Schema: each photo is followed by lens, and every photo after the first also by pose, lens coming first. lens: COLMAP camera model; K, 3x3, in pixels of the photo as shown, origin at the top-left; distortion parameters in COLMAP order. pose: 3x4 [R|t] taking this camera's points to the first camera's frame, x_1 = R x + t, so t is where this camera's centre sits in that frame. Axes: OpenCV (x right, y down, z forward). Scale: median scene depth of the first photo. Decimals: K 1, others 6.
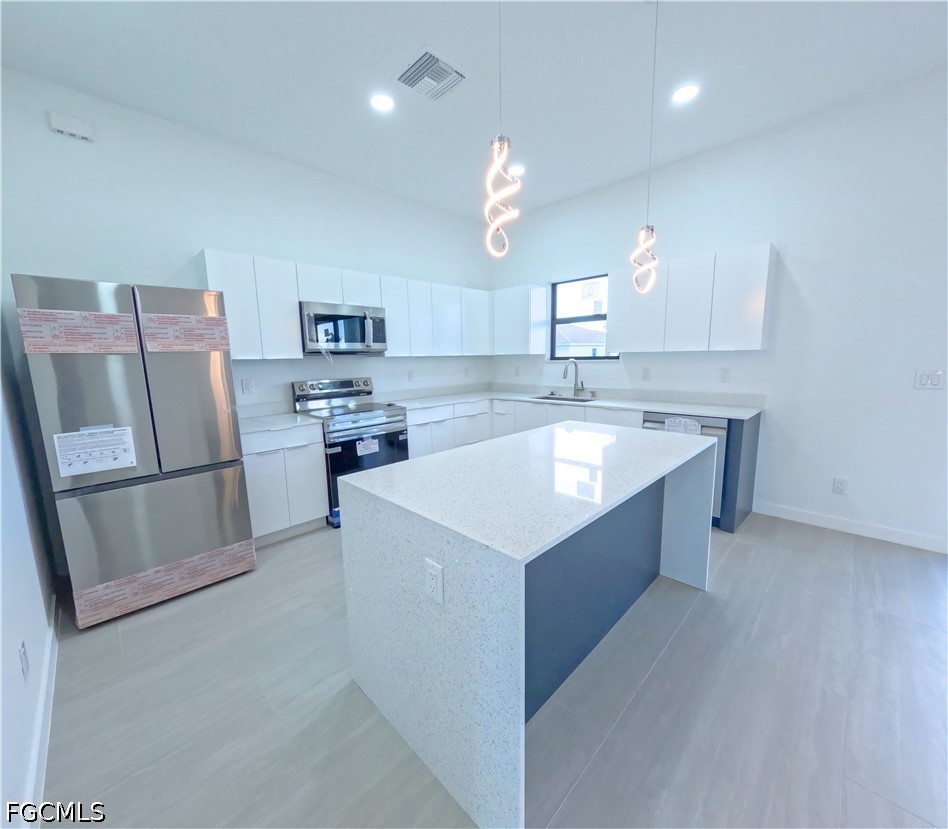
lens RADIAL K [[383.8, 0, 474.0], [0, 383.8, 414.5], [0, 0, 1]] dist [0.001820, 0.000026]
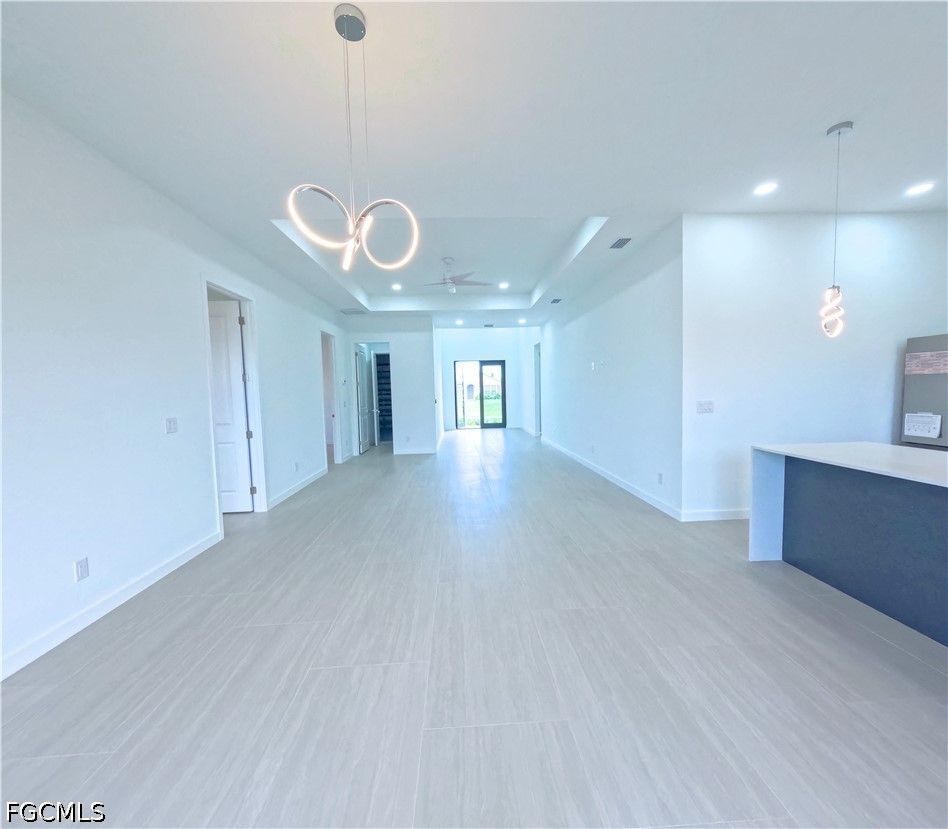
lens RADIAL K [[387.3, 0, 474.4], [0, 387.3, 414.0], [0, 0, 1]] dist [0.004192, -0.000024]
pose [[-0.676680, 0.083451, -0.731533, 1.059851], [-0.073899, 0.980841, 0.180248, -0.079436], [0.732560, 0.176030, -0.657548, 0.358113]]
